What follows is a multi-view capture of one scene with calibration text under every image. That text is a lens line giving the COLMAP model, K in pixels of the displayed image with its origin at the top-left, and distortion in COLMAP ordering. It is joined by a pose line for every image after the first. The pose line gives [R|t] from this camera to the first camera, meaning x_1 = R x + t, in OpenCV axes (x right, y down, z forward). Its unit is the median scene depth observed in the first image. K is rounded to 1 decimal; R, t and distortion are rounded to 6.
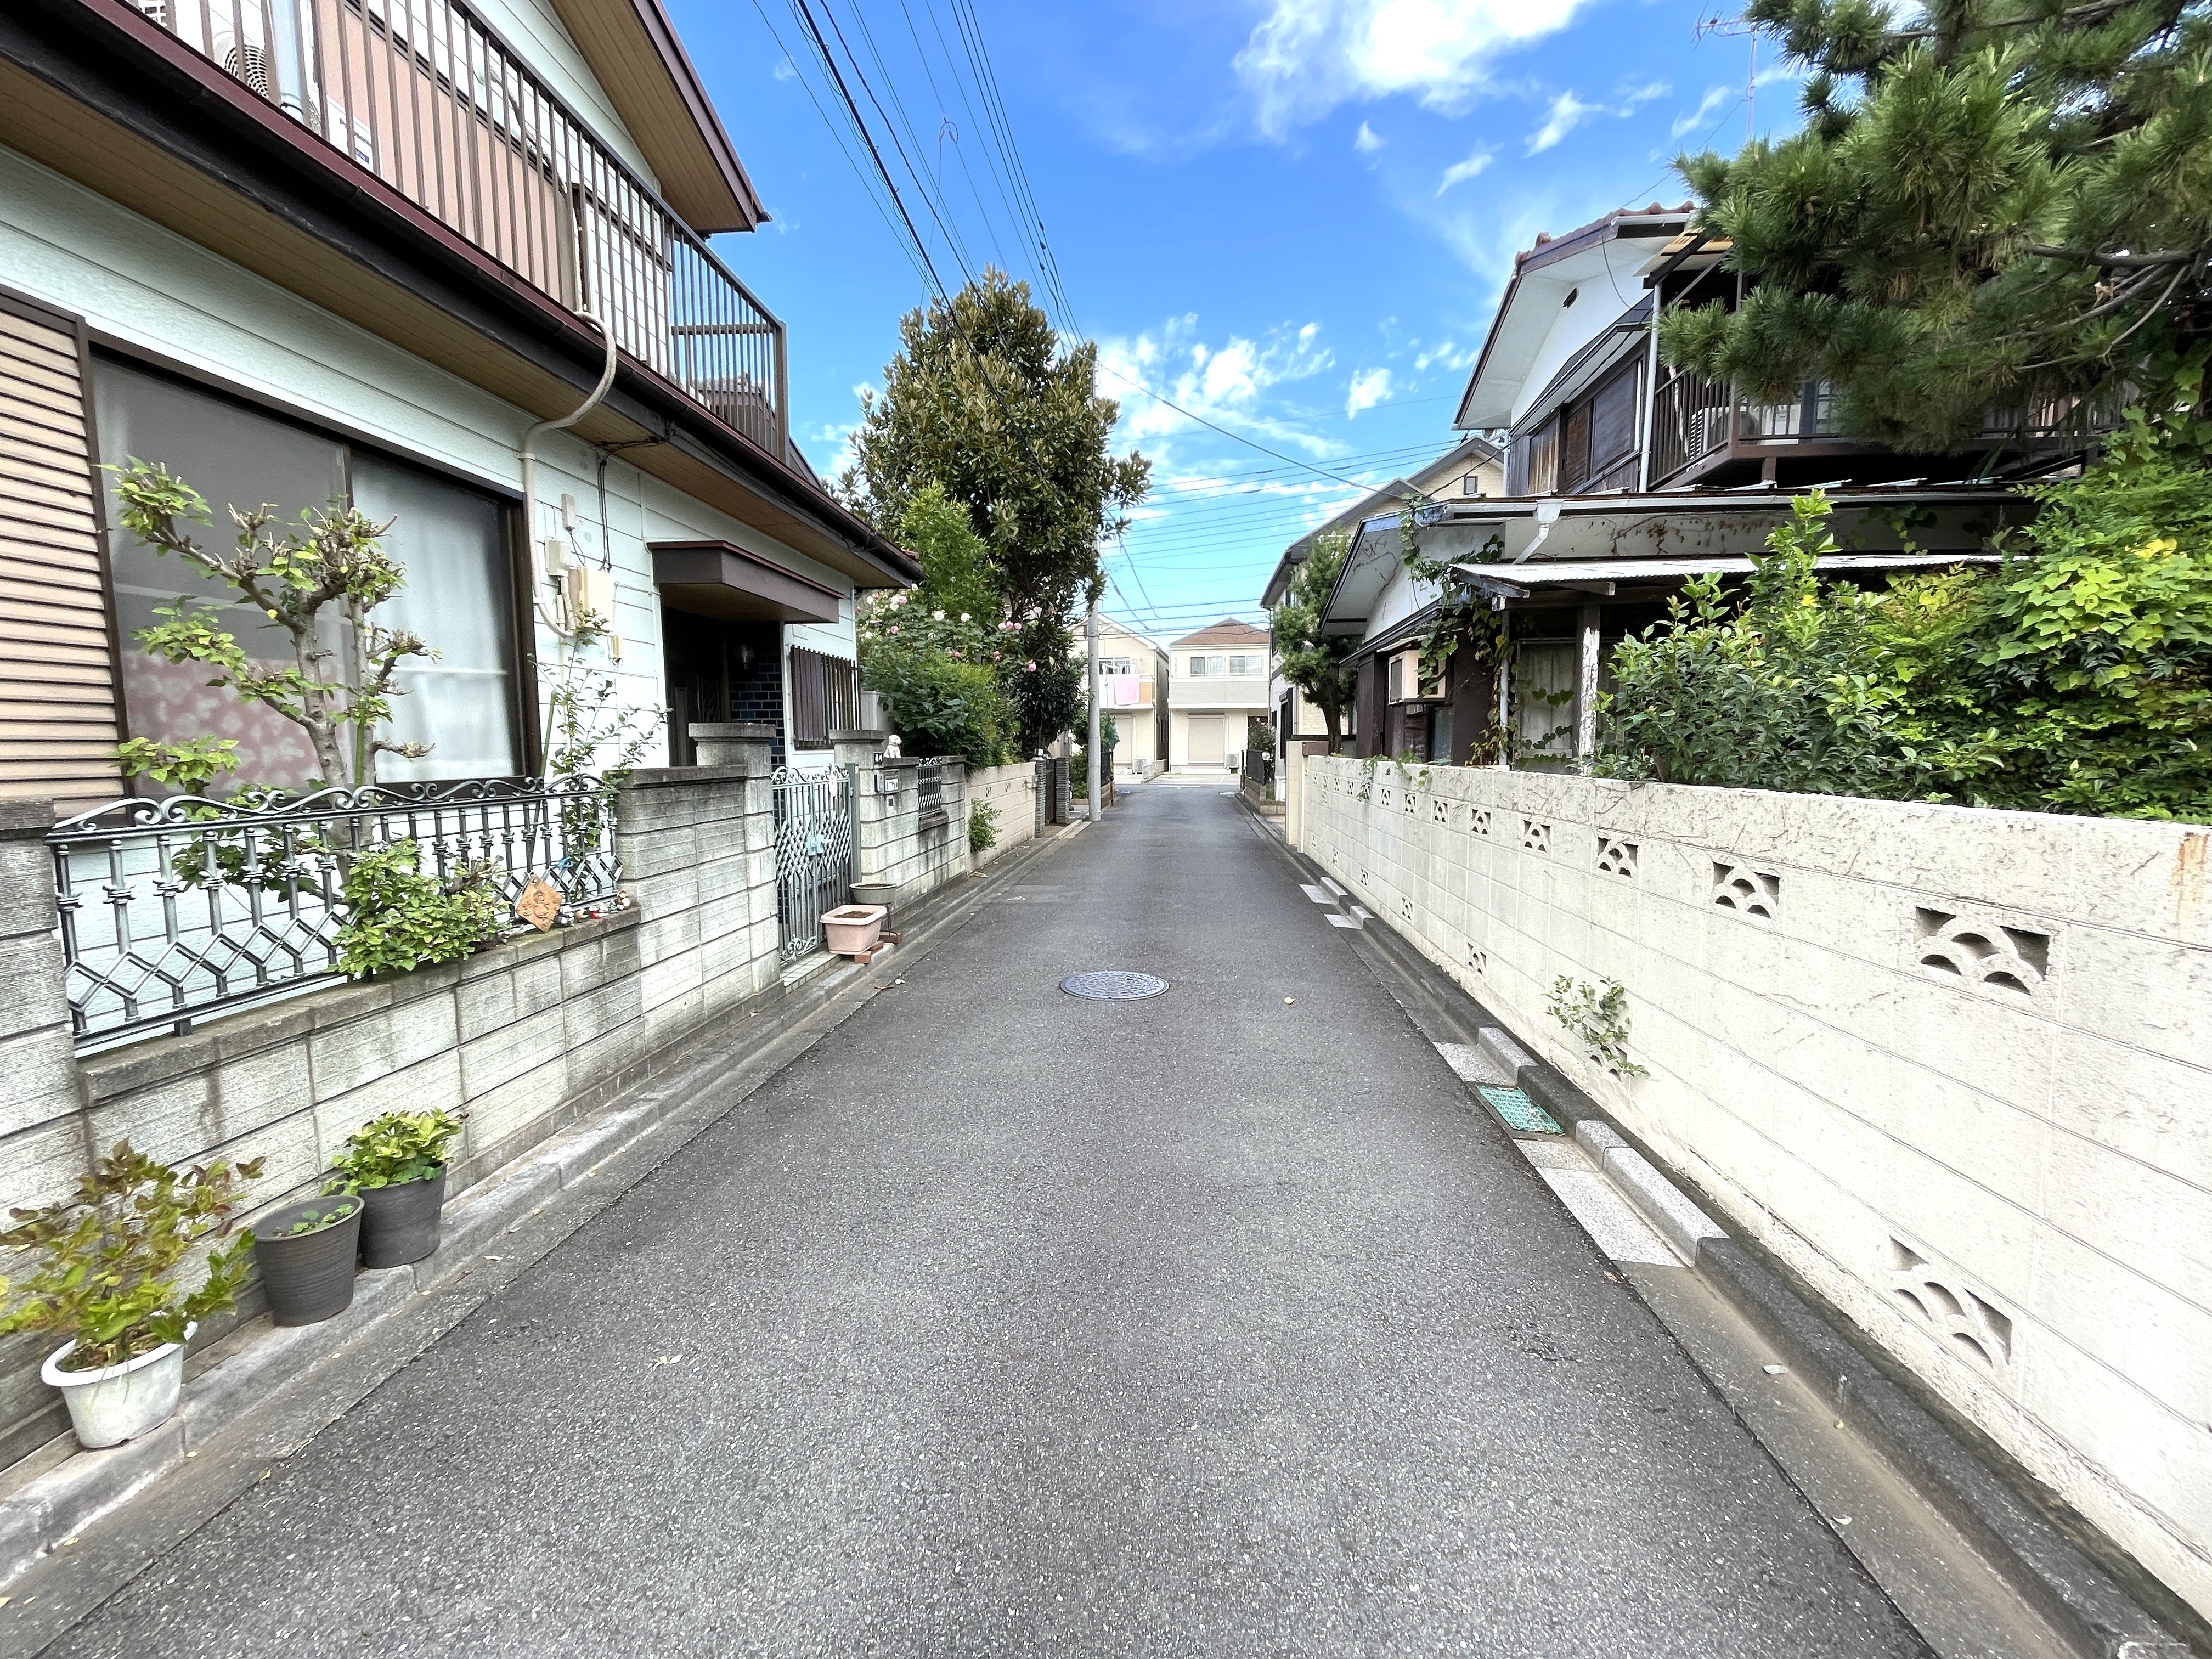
lens RADIAL K [[886.2, 0, 1106.0], [0, 886.2, 829.5], [0, 0, 1]] dist [-0.002421, -0.000018]
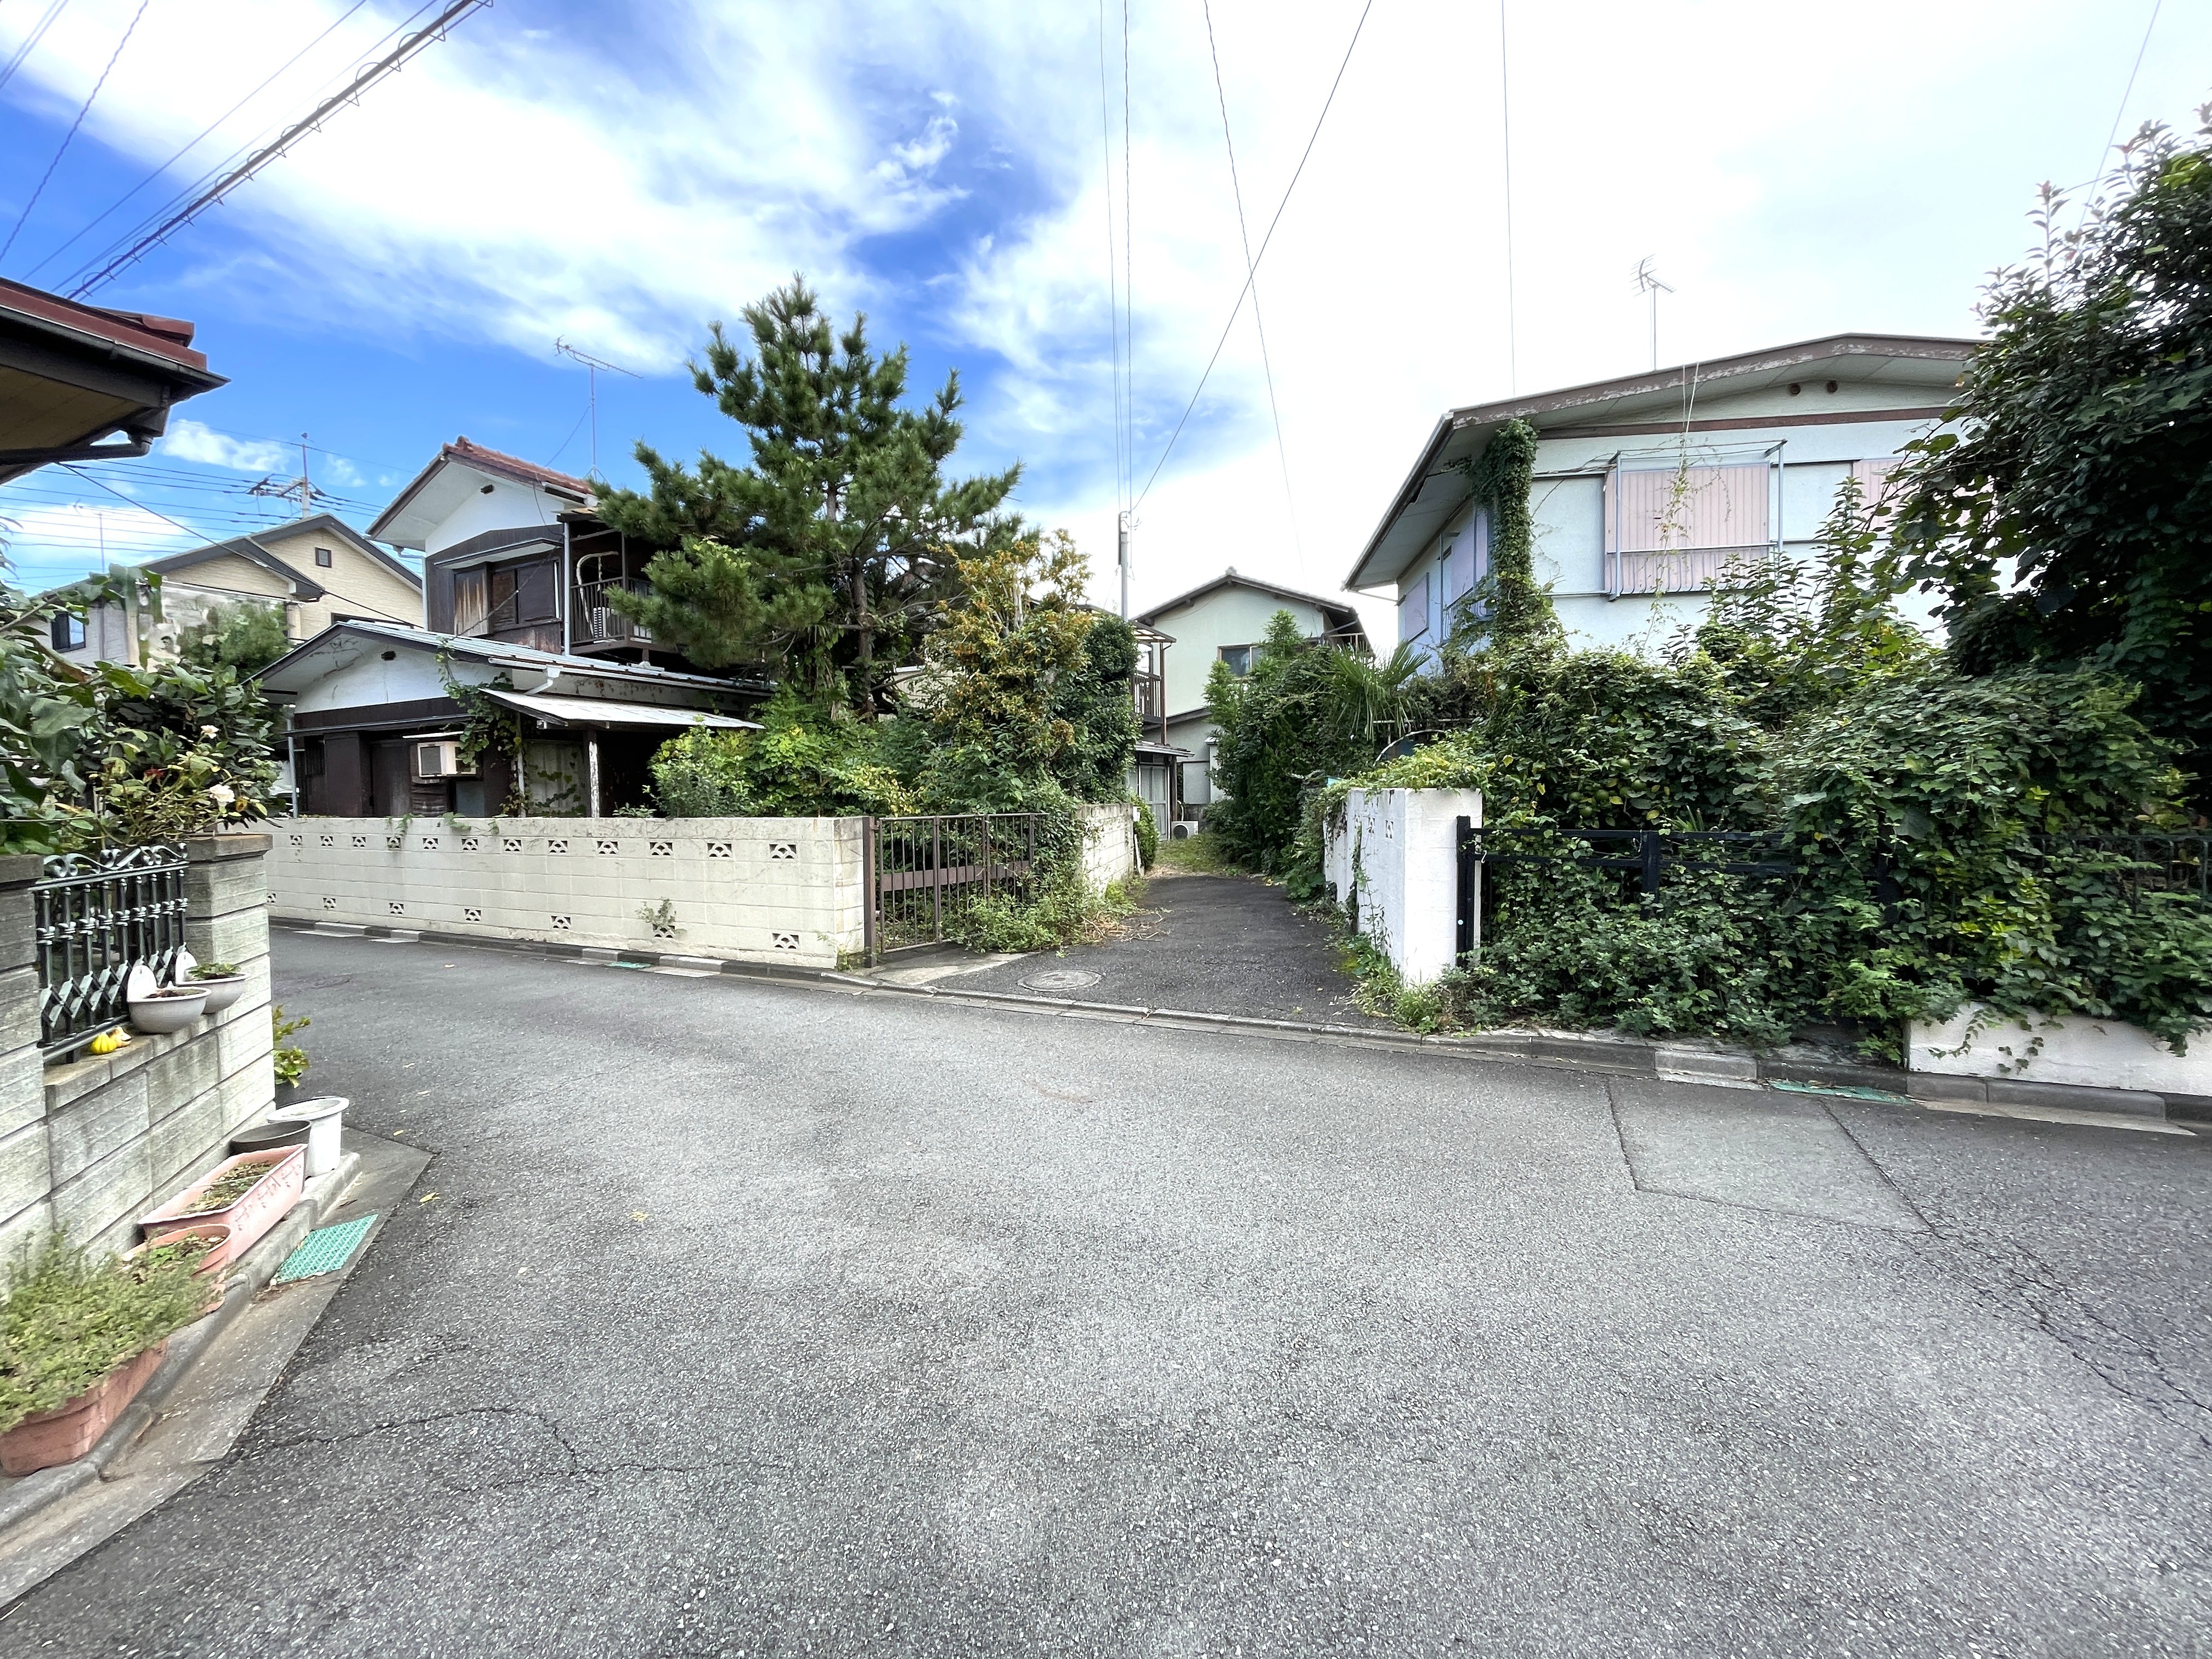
lens RADIAL K [[871.2, 0, 1106.0], [0, 871.2, 829.5], [0, 0, 1]] dist [0.002307, 0.000188]
pose [[0.355054, -0.037143, 0.934108, -0.562072], [0.099093, 0.995076, 0.001902, 0.042756], [-0.929579, 0.091888, 0.356987, -0.460602]]
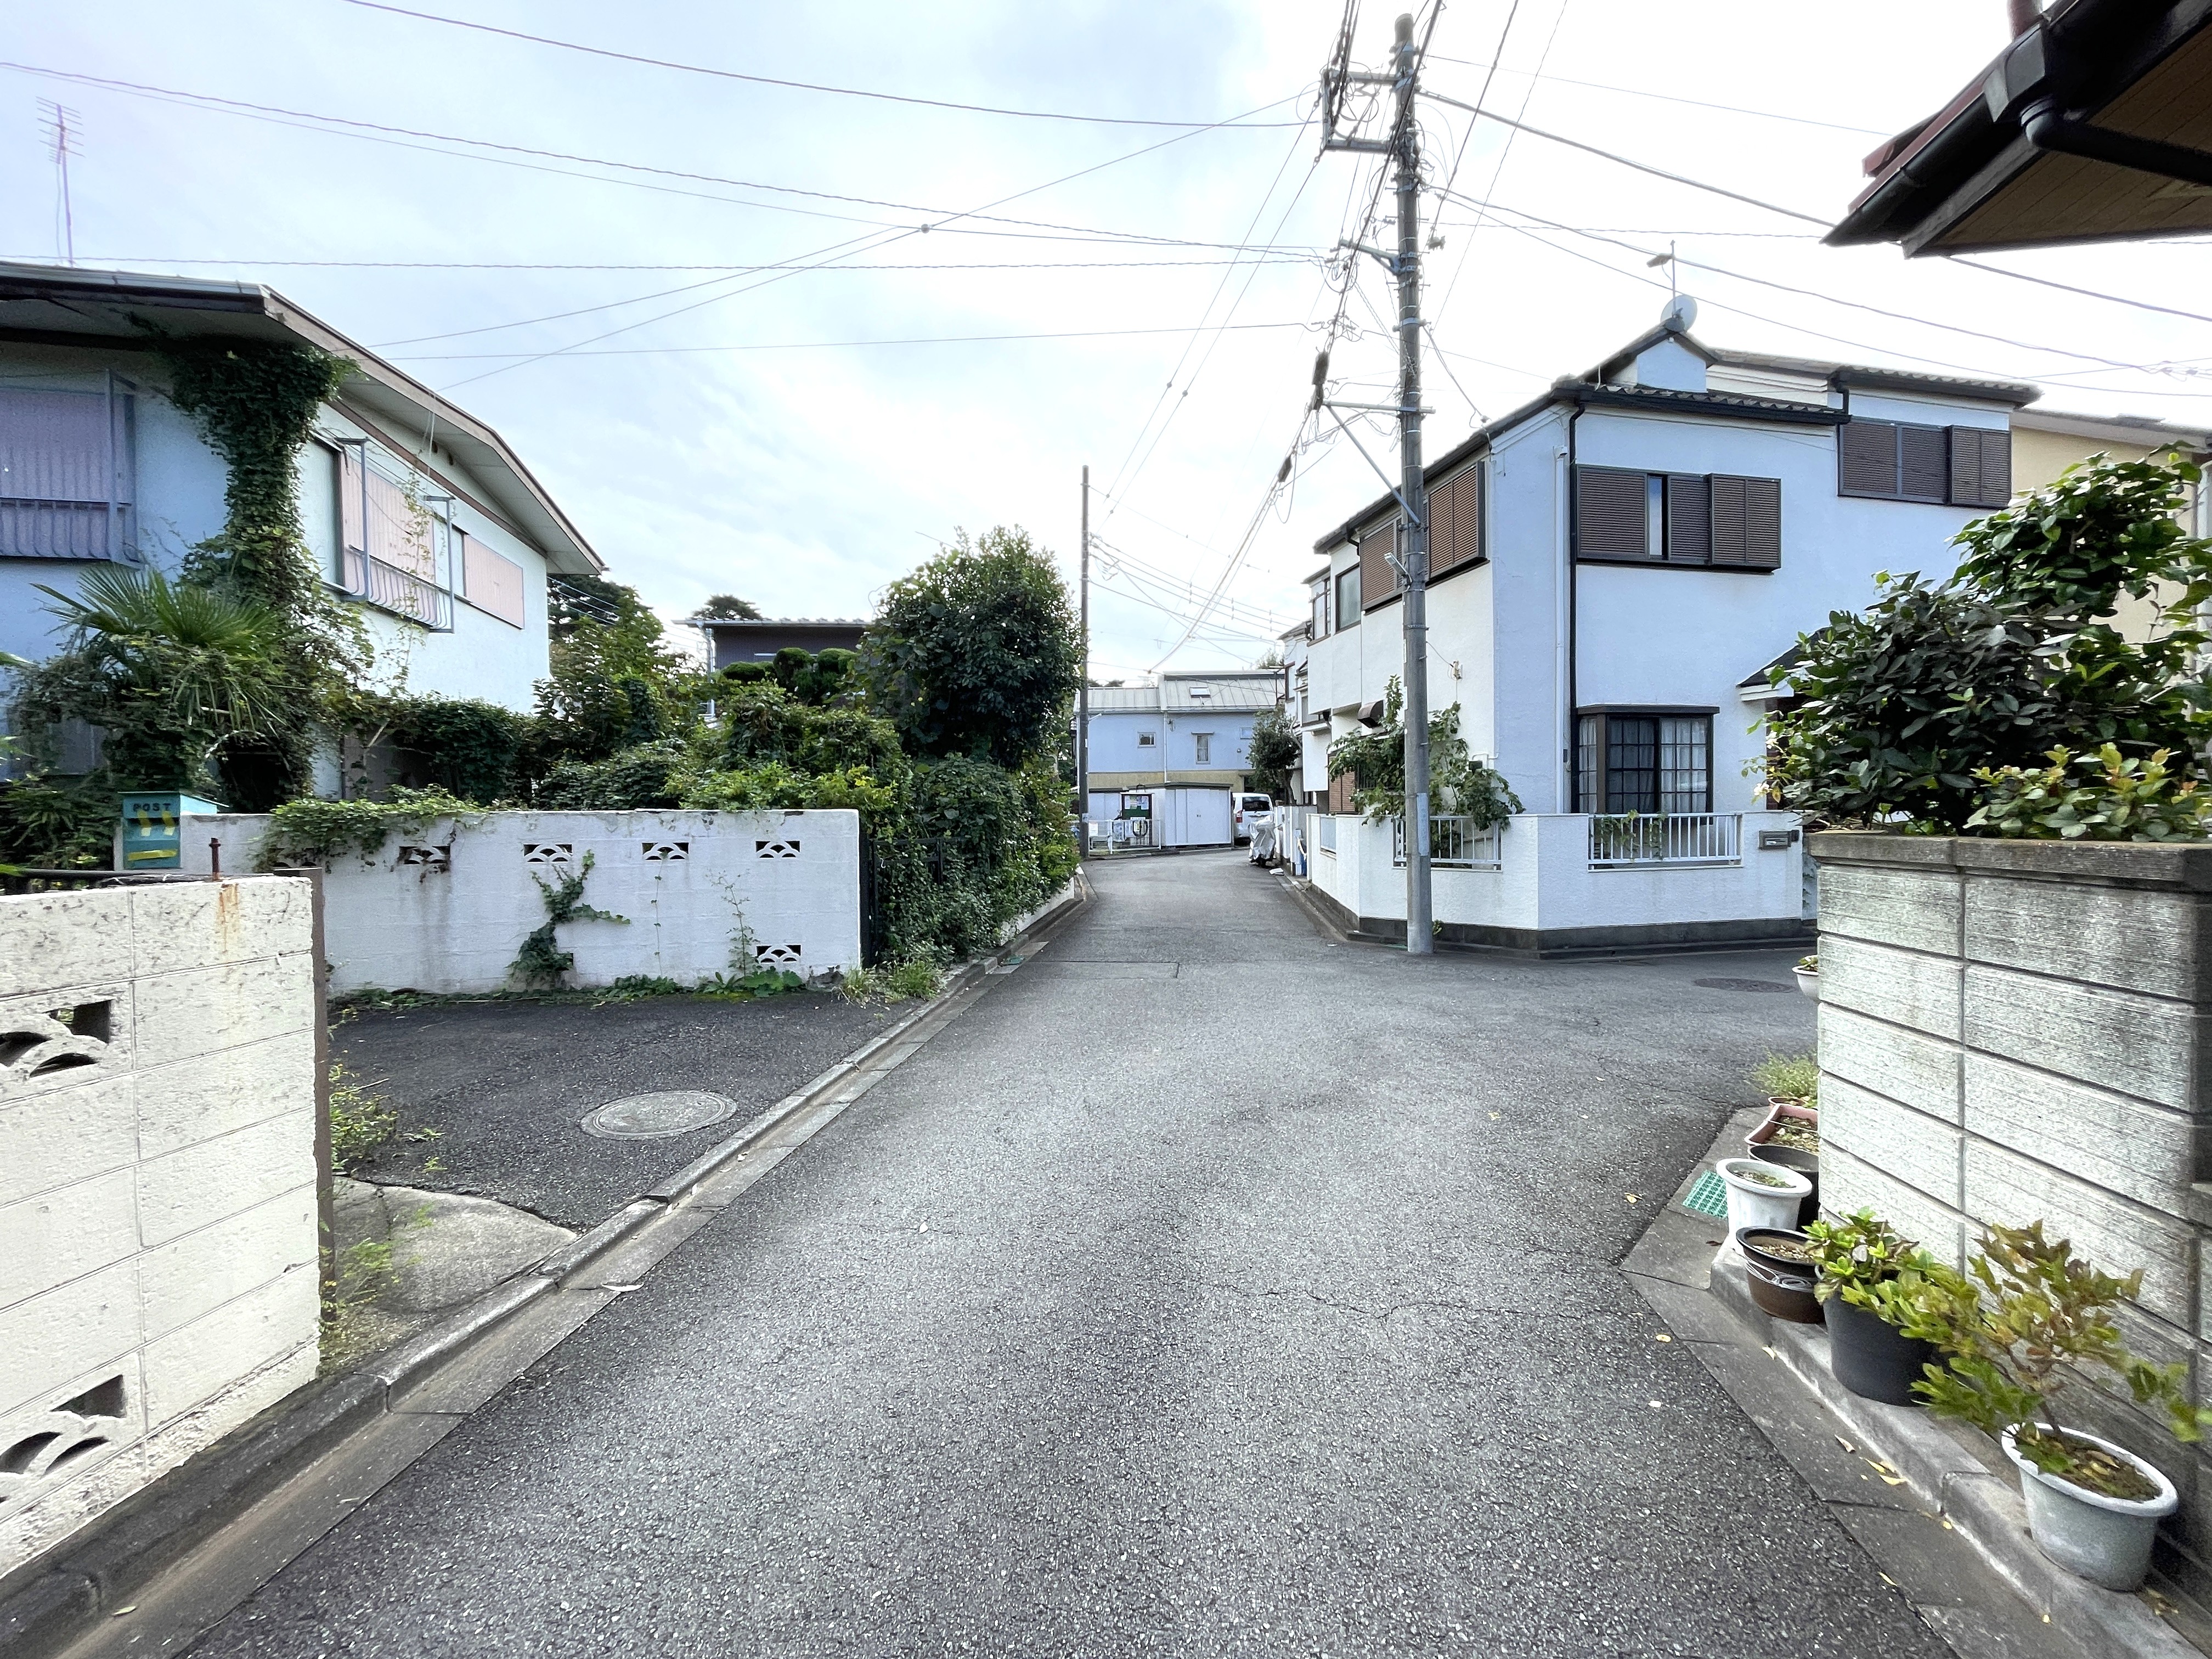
lens RADIAL K [[892.0, 0, 1104.1], [0, 892.0, 837.8], [0, 0, 1]] dist [-0.002994, -0.000169]
pose [[-0.999315, 0.017546, 0.032590, -0.042253], [0.021373, 0.992416, 0.121053, -0.040146], [-0.030219, 0.121667, -0.992111, 0.443240]]
